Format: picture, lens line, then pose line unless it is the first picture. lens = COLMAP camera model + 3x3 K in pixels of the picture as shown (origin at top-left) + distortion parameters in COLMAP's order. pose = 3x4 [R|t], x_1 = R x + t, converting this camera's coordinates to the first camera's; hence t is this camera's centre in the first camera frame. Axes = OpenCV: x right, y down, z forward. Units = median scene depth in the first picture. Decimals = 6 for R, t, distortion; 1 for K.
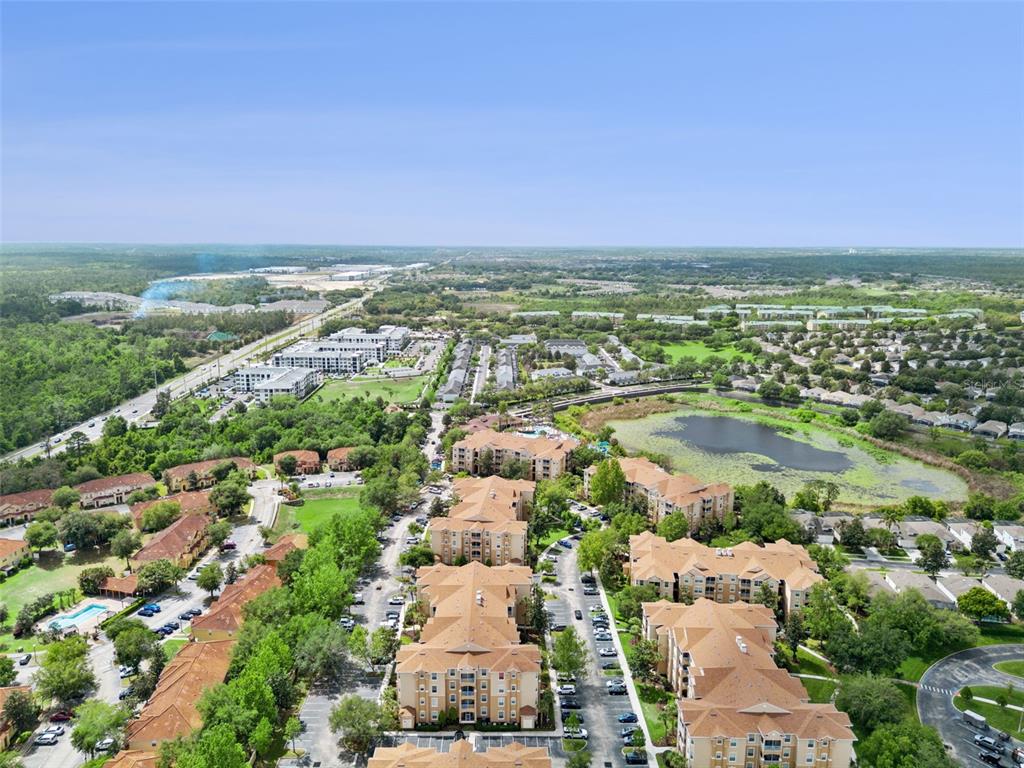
lens RADIAL K [[728.0, 0, 505.7], [0, 728.0, 377.9], [0, 0, 1]] dist [0.069674, -0.072761]
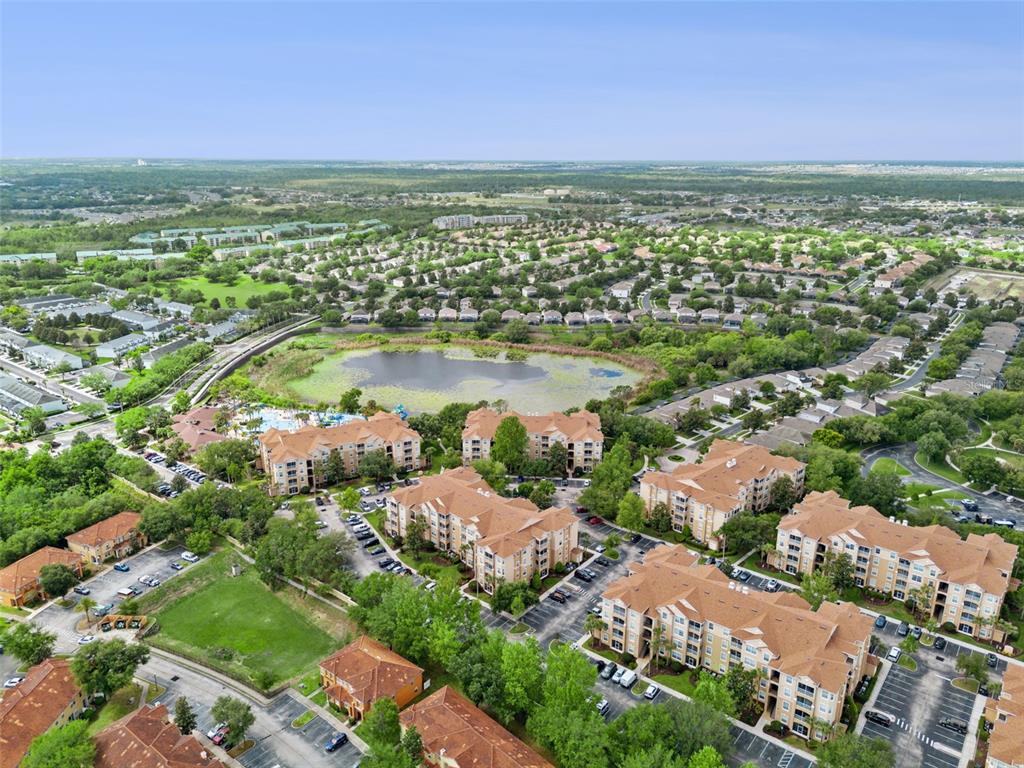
lens RADIAL K [[728.0, 0, 505.7], [0, 728.0, 377.9], [0, 0, 1]] dist [0.069674, -0.072761]
pose [[0.631049, -0.229758, 0.740937, -0.309169], [0.144312, 0.973230, 0.178880, -0.060968], [-0.762201, -0.005956, 0.647313, 0.229981]]
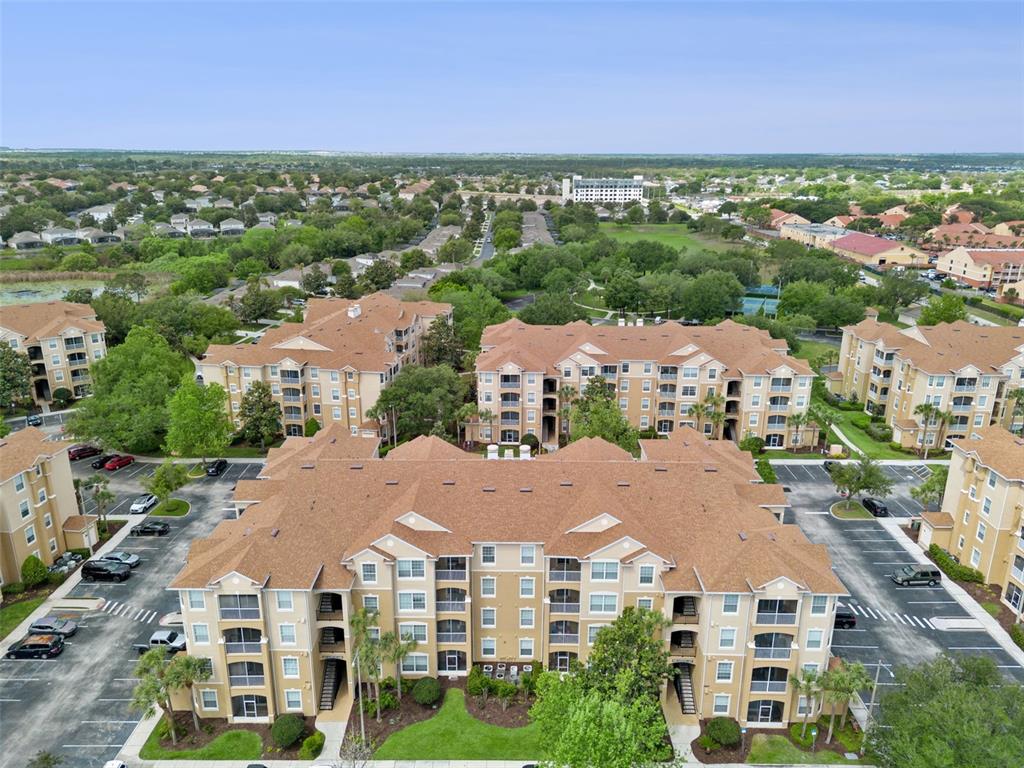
lens RADIAL K [[728.0, 0, 505.7], [0, 728.0, 377.9], [0, 0, 1]] dist [0.069674, -0.072761]
pose [[0.024047, -0.303156, 0.952637, -0.145874], [0.175415, 0.939409, 0.294518, 0.052738], [-0.984201, 0.160025, 0.075768, 0.354470]]
